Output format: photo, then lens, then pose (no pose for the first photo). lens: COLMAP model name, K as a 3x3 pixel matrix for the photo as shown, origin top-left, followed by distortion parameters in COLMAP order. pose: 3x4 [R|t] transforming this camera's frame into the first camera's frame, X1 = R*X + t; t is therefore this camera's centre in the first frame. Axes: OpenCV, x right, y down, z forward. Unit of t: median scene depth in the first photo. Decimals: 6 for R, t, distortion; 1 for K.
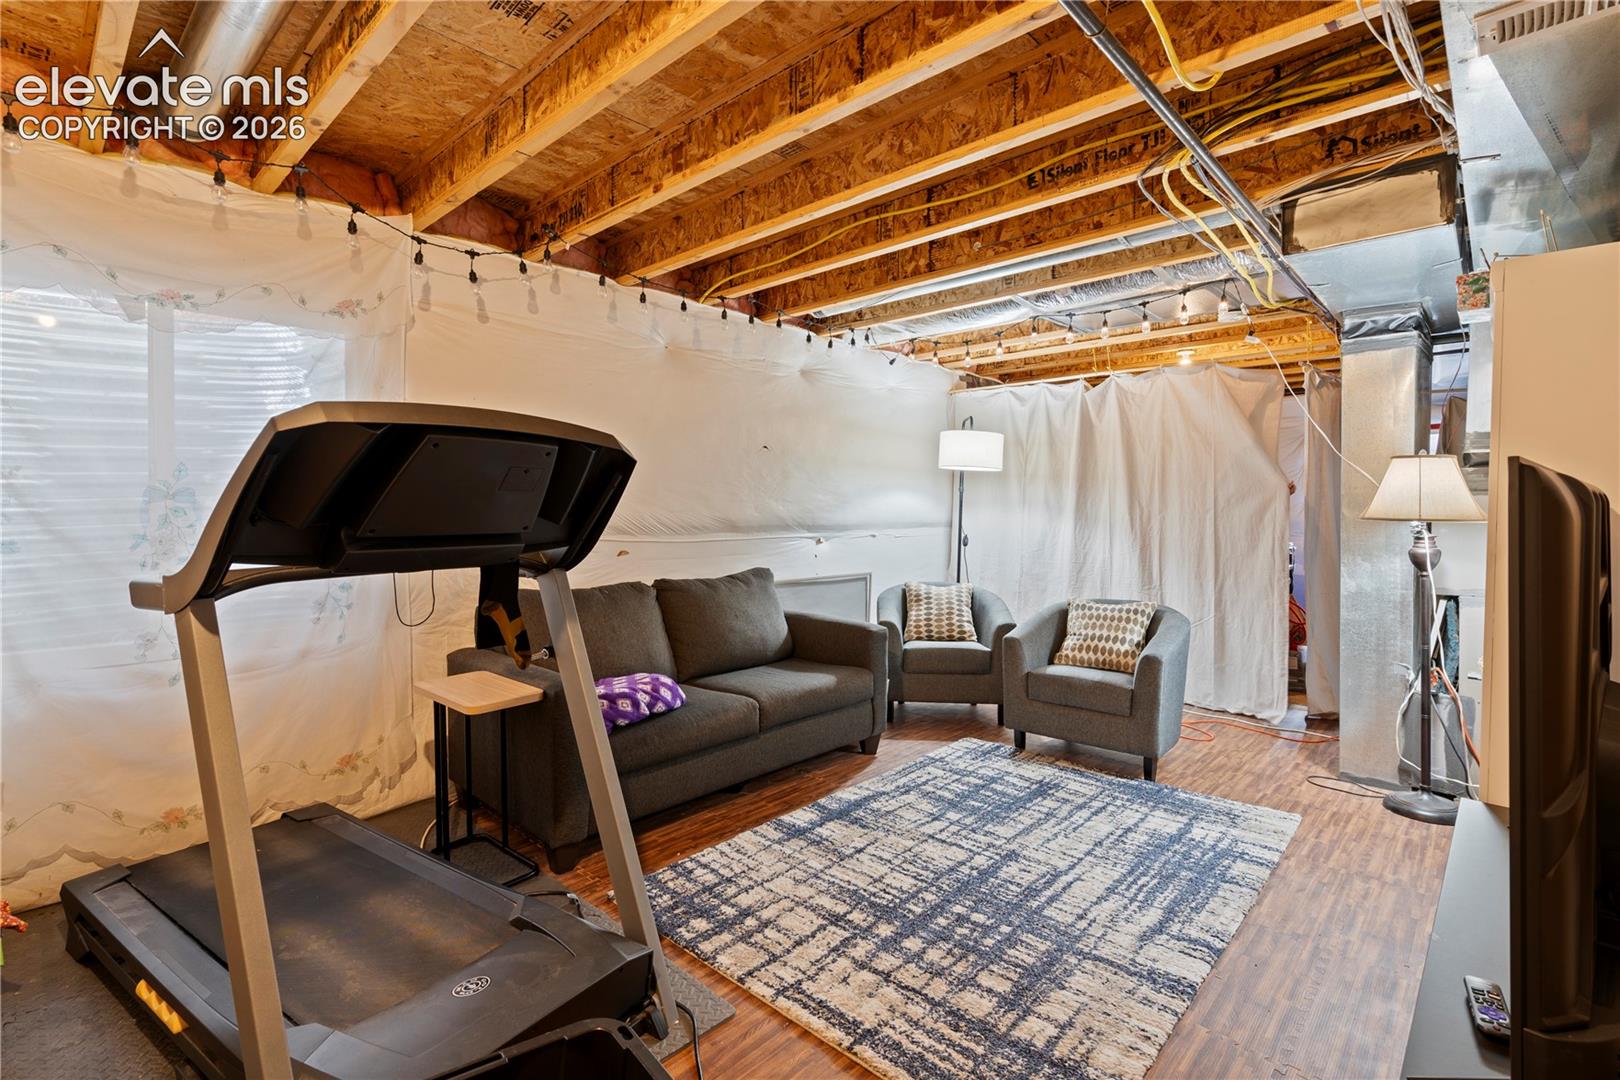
lens RADIAL K [[738.9, 0, 830.5], [0, 738.9, 519.0], [0, 0, 1]] dist [-0.003901, 0.002840]
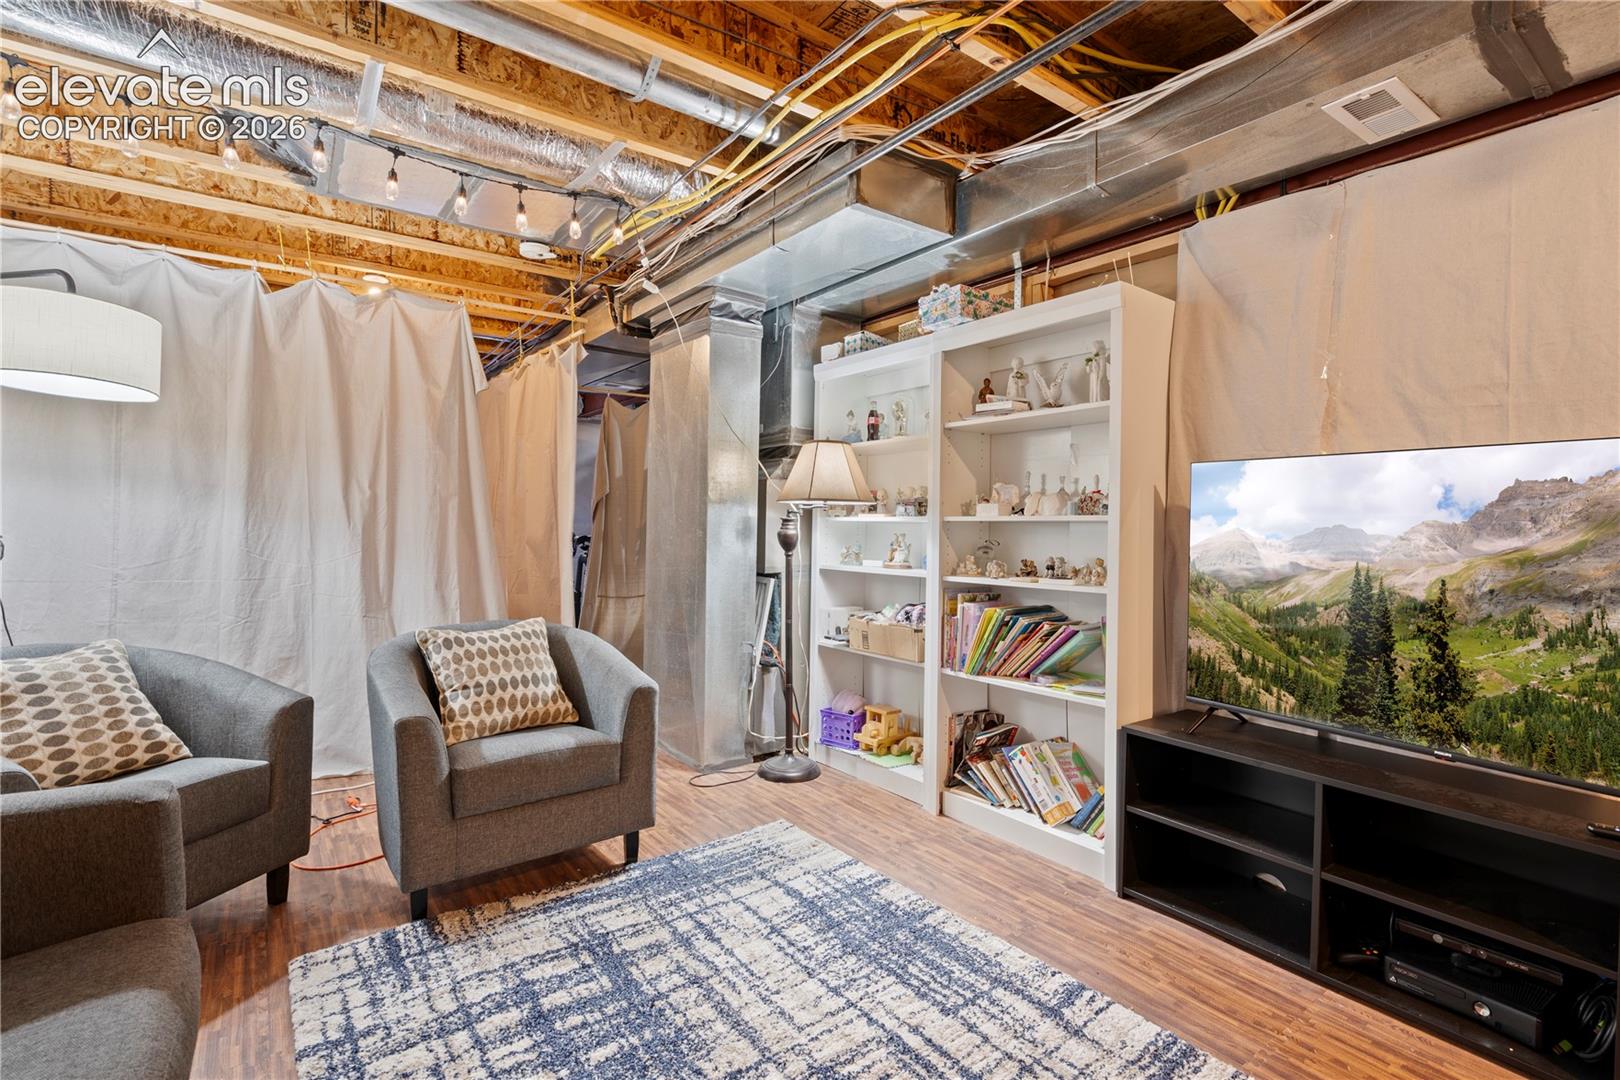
lens RADIAL K [[738.9, 0, 864.9], [0, 738.9, 534.4], [0, 0, 1]] dist [-0.003901, 0.002840]
pose [[0.217531, -0.022395, 0.975796, -0.220027], [0.006516, 0.999748, 0.021492, 0.023222], [-0.976032, 0.001683, 0.217622, 0.647105]]
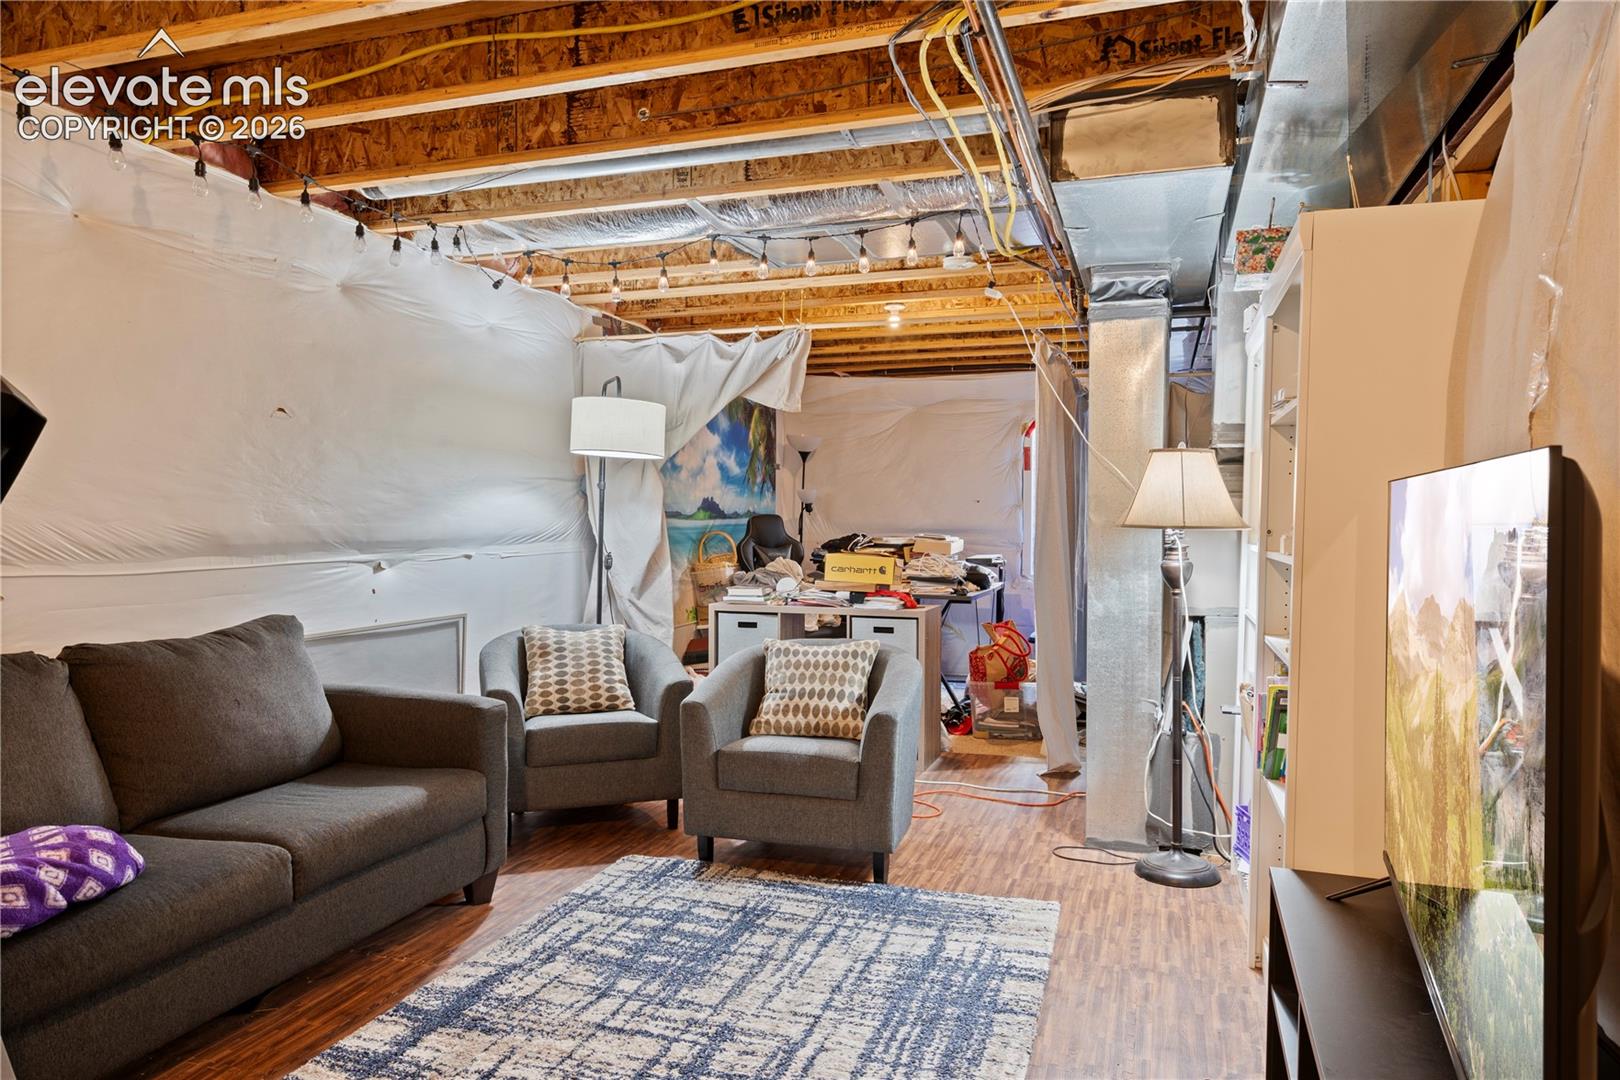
lens RADIAL K [[1040.5, 0, 817.1], [0, 1040.5, 553.9], [0, 0, 1]] dist [0.002208, 0.003260]
pose [[0.917087, -0.016523, 0.398344, -0.035460], [0.006337, 0.999619, 0.026874, -0.002487], [-0.398637, -0.022122, 0.916842, 0.083311]]
